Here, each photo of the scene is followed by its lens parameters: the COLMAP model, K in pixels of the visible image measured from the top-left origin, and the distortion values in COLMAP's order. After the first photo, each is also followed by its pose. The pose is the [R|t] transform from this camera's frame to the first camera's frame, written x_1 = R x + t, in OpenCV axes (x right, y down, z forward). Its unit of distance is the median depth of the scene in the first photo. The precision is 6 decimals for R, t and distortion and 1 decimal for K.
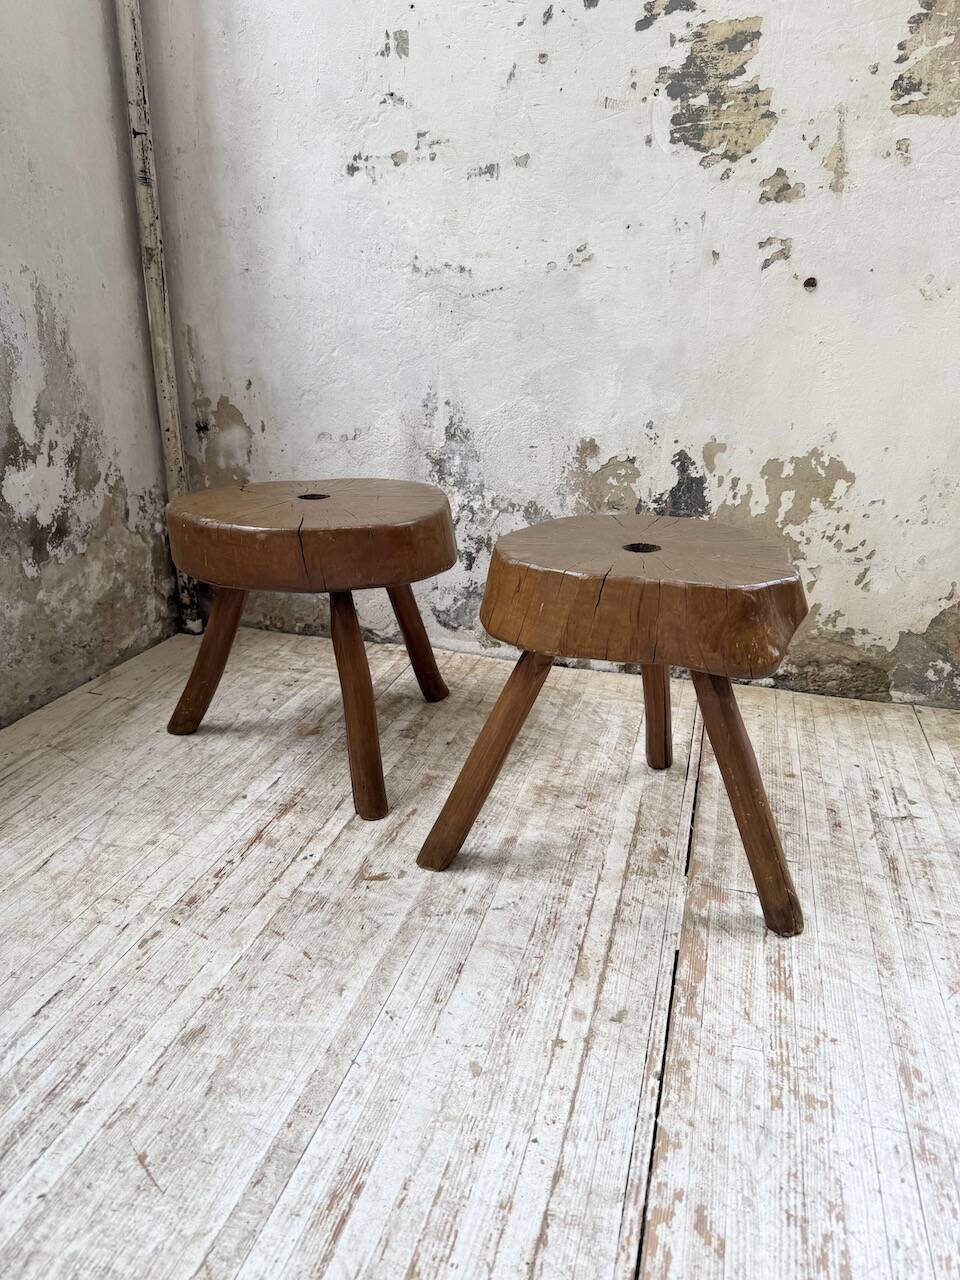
lens RADIAL K [[900.5, 0, 479.5], [0, 900.5, 646.4], [0, 0, 1]] dist [0.161221, -0.375686]
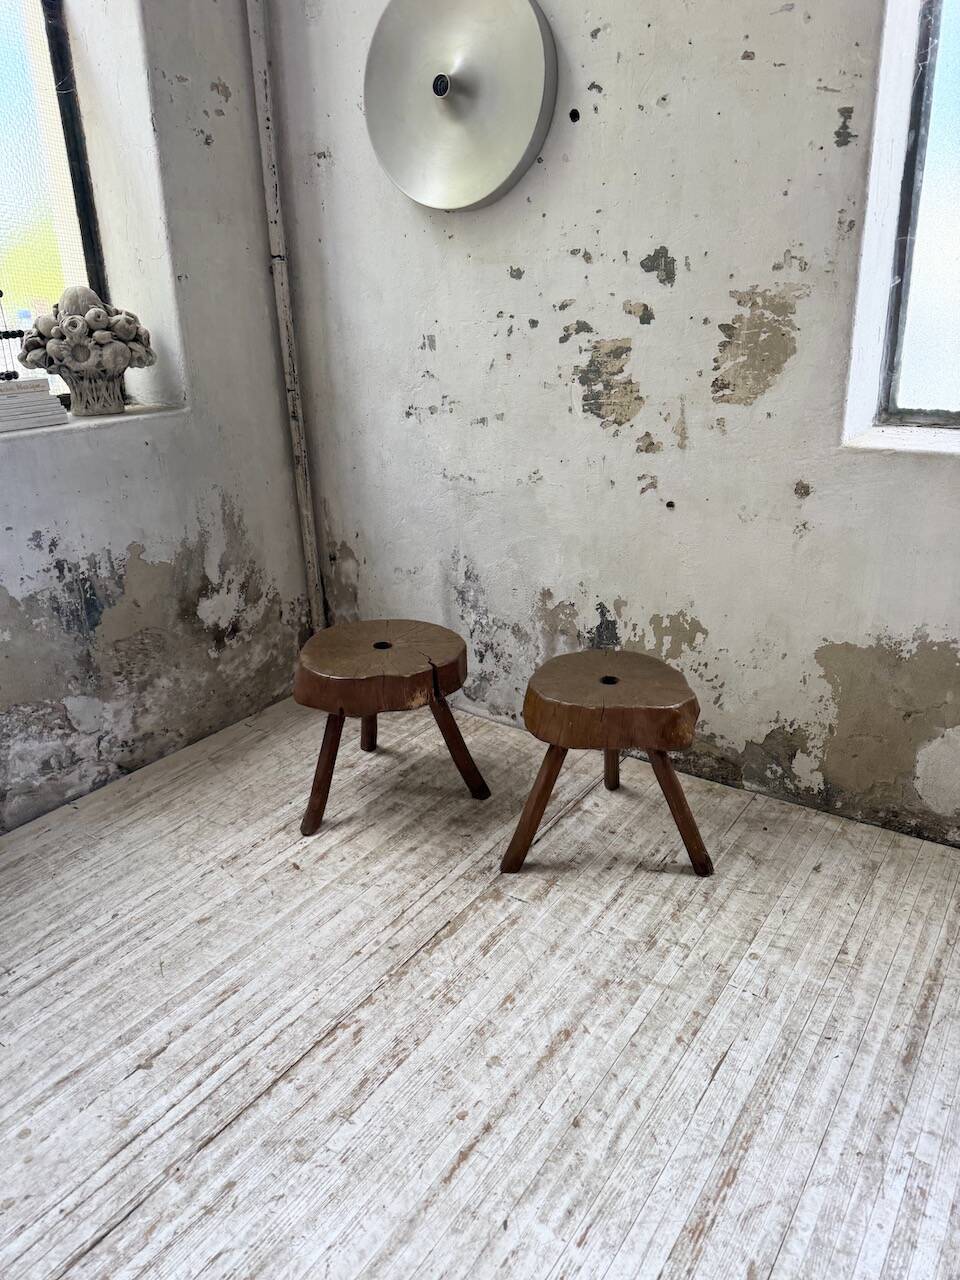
lens RADIAL K [[900.4, 0, 487.3], [0, 900.4, 632.9], [0, 0, 1]] dist [0.183216, -0.407971]
pose [[0.947725, 0.069635, -0.311397, 0.512185], [-0.067926, 0.997556, 0.016342, -0.178310], [0.311774, 0.005664, 0.950139, -0.459387]]
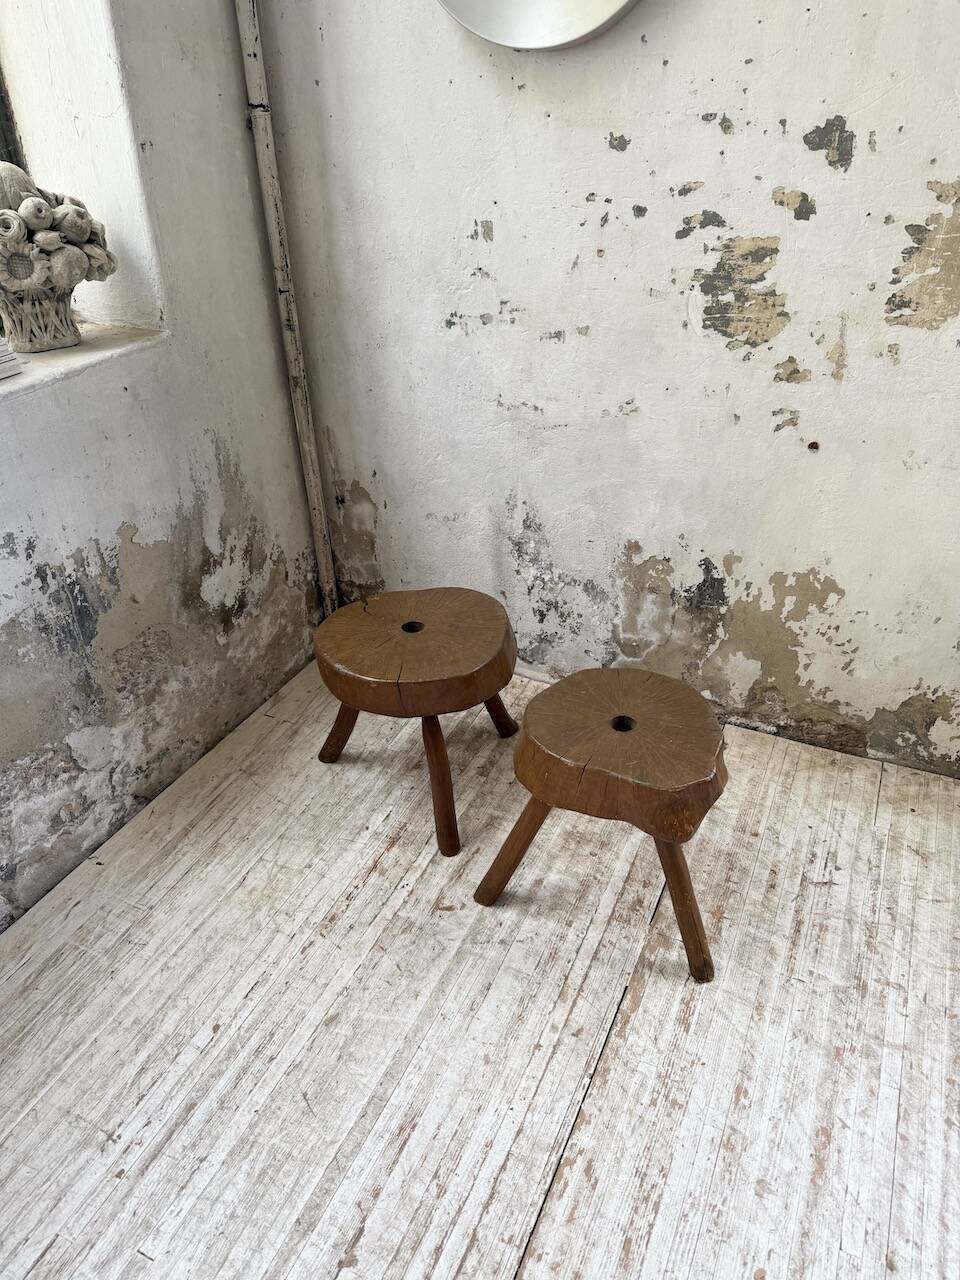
lens RADIAL K [[898.4, 0, 487.0], [0, 898.4, 643.7], [0, 0, 1]] dist [0.166893, -0.375487]
pose [[0.987937, 0.046334, -0.147764, 0.114121], [-0.015033, 0.978379, 0.206275, -0.355013], [0.154127, -0.201565, 0.967273, -0.278593]]
